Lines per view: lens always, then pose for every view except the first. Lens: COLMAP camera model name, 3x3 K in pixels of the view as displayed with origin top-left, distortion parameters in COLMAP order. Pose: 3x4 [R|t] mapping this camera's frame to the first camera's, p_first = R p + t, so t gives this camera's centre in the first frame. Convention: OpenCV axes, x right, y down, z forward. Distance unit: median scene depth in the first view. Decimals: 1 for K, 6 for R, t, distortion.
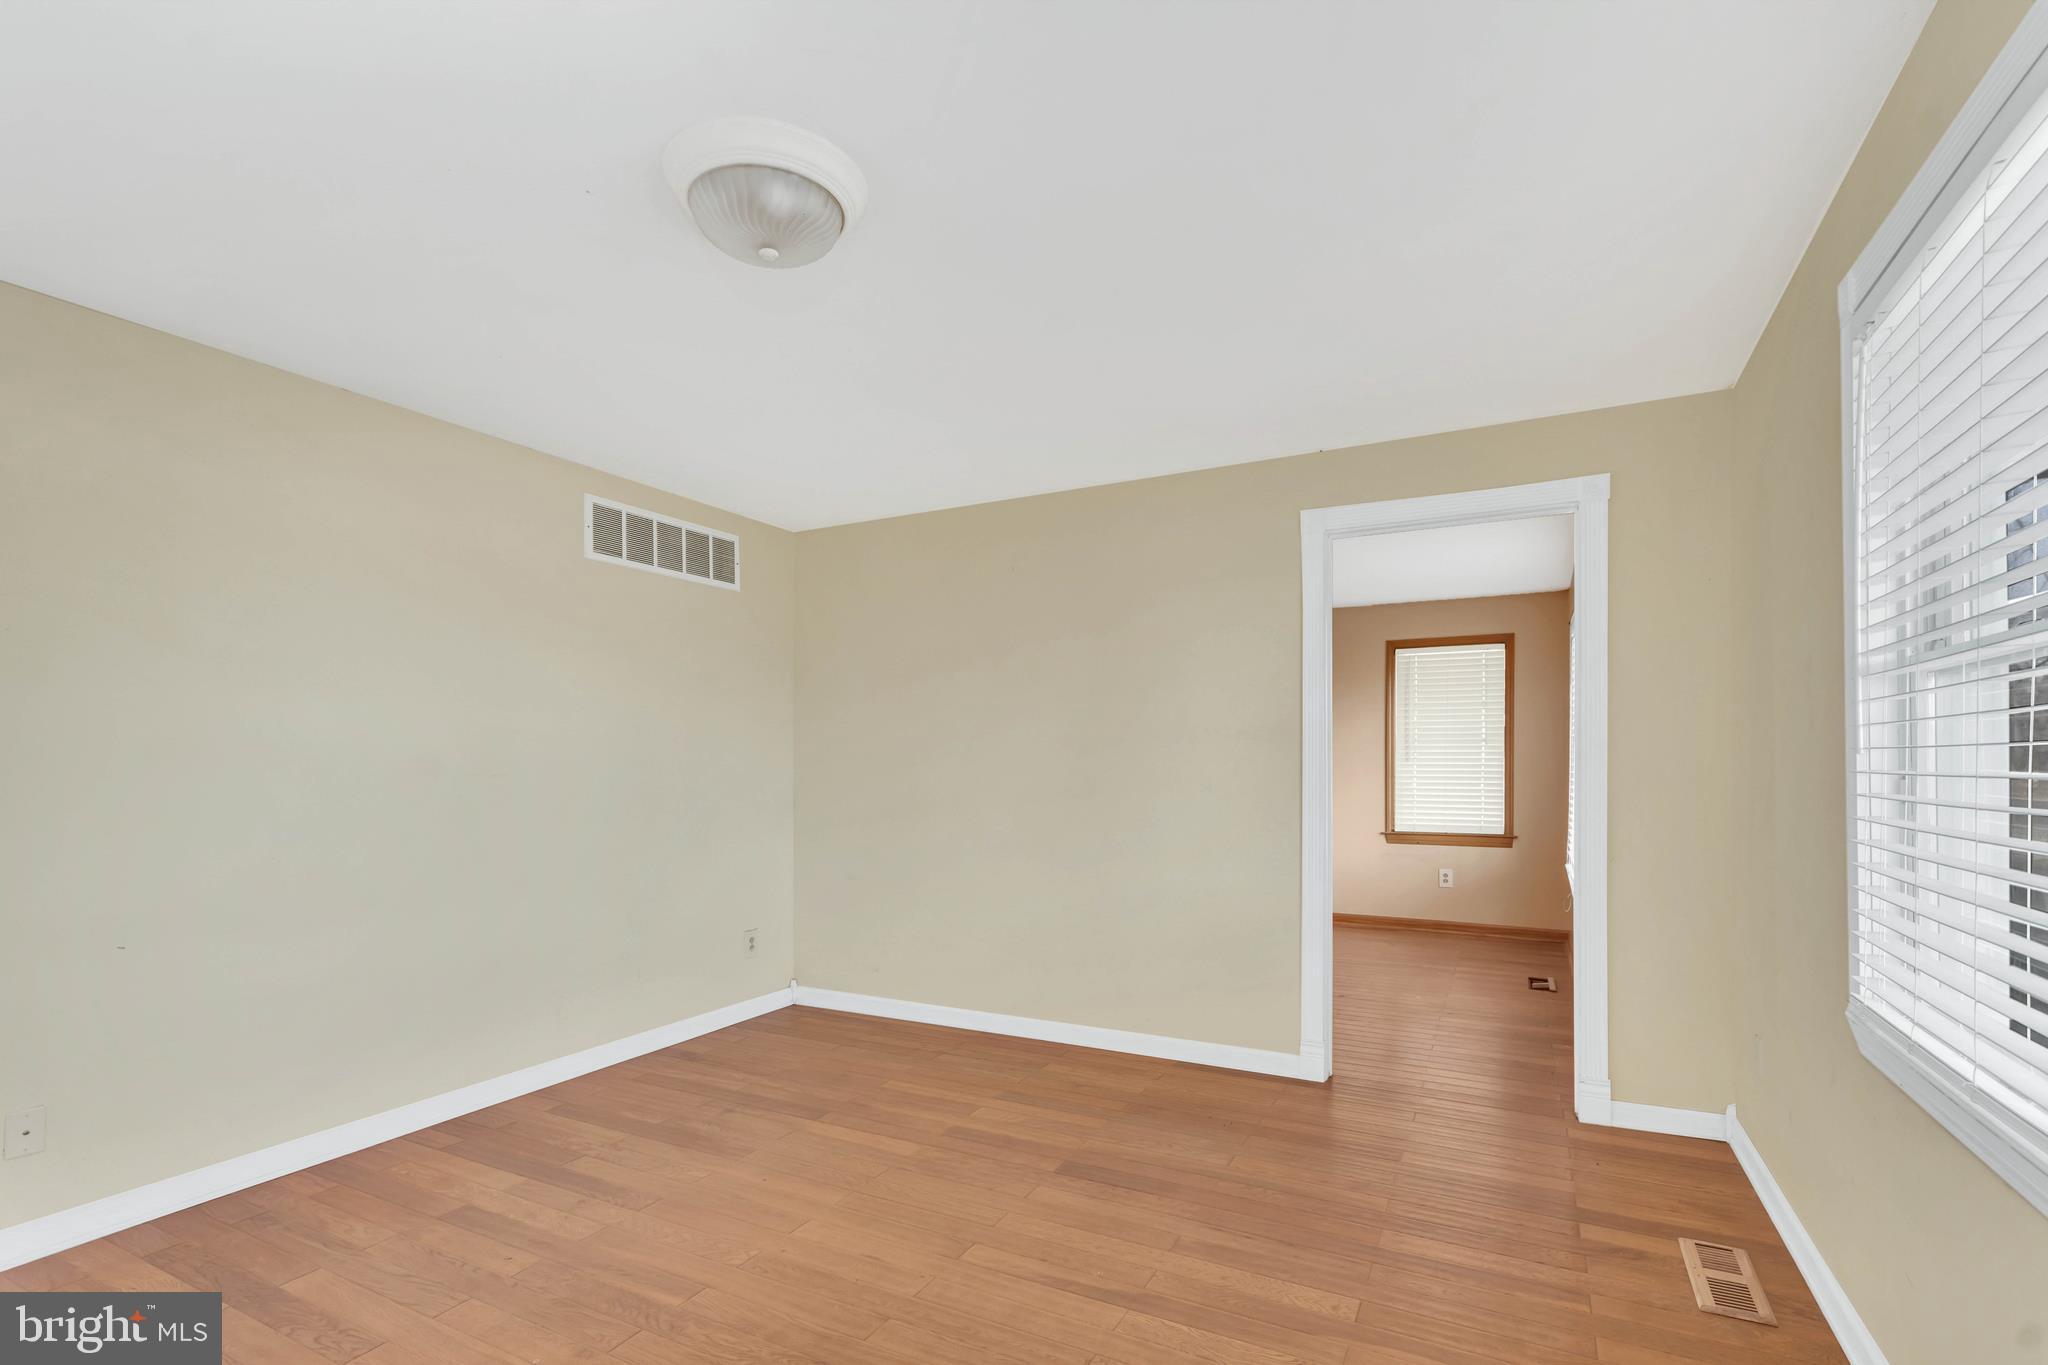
lens RADIAL K [[940.8, 0, 1035.2], [0, 940.8, 713.4], [0, 0, 1]] dist [0.002226, 0.000335]
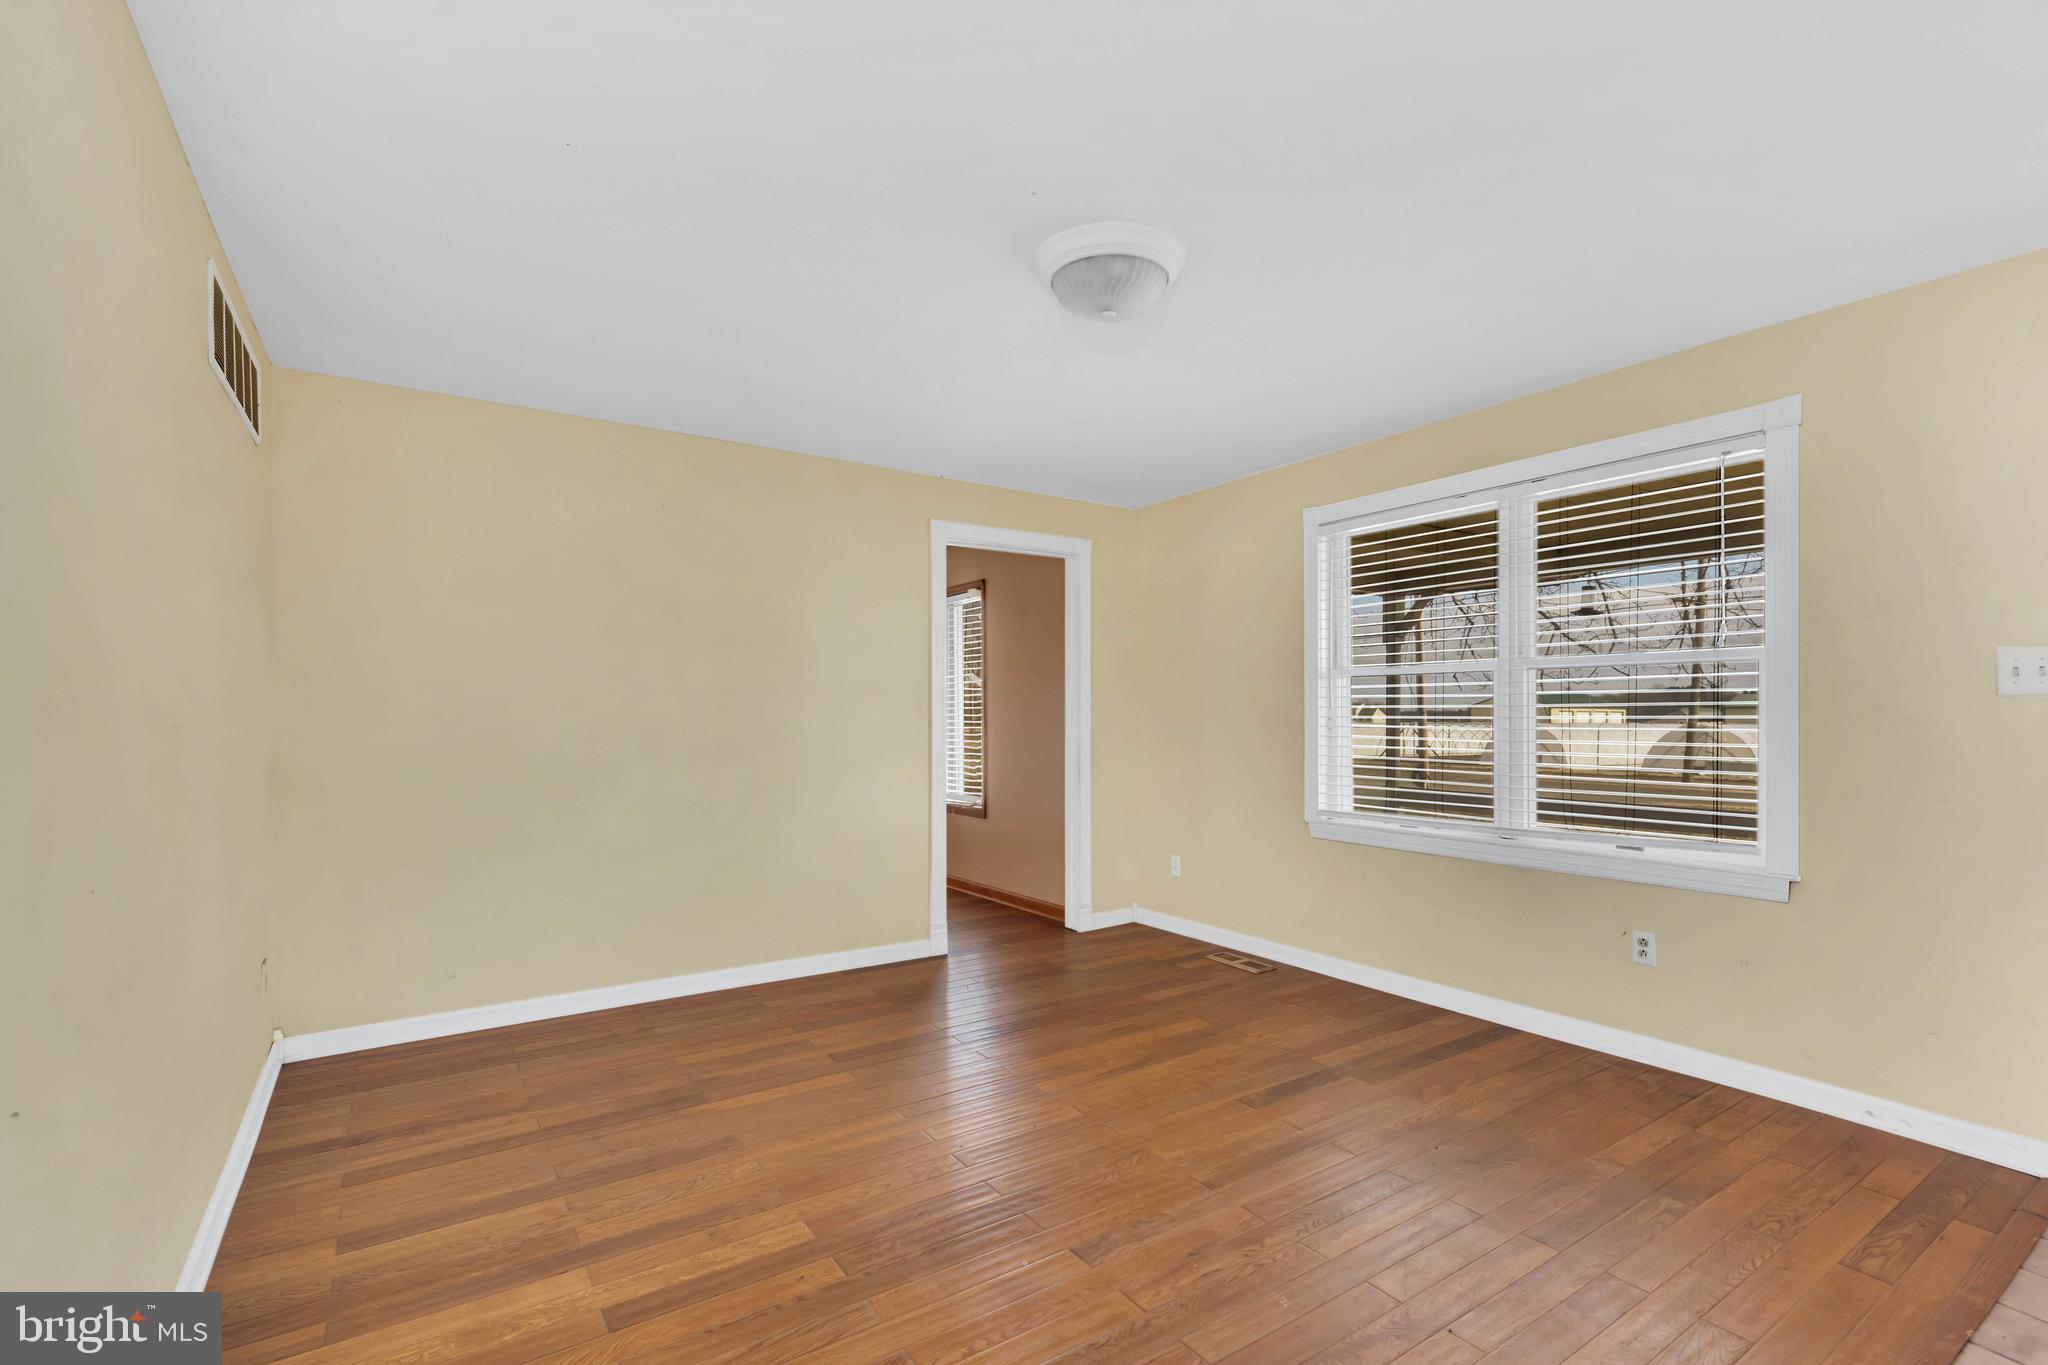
lens RADIAL K [[940.8, 0, 1035.2], [0, 940.8, 713.4], [0, 0, 1]] dist [0.002226, 0.000335]
pose [[0.473896, -0.000644, 0.880581, -0.963434], [-0.049100, 0.998425, 0.027154, 0.011007], [-0.879211, -0.056105, 0.473117, 0.325792]]
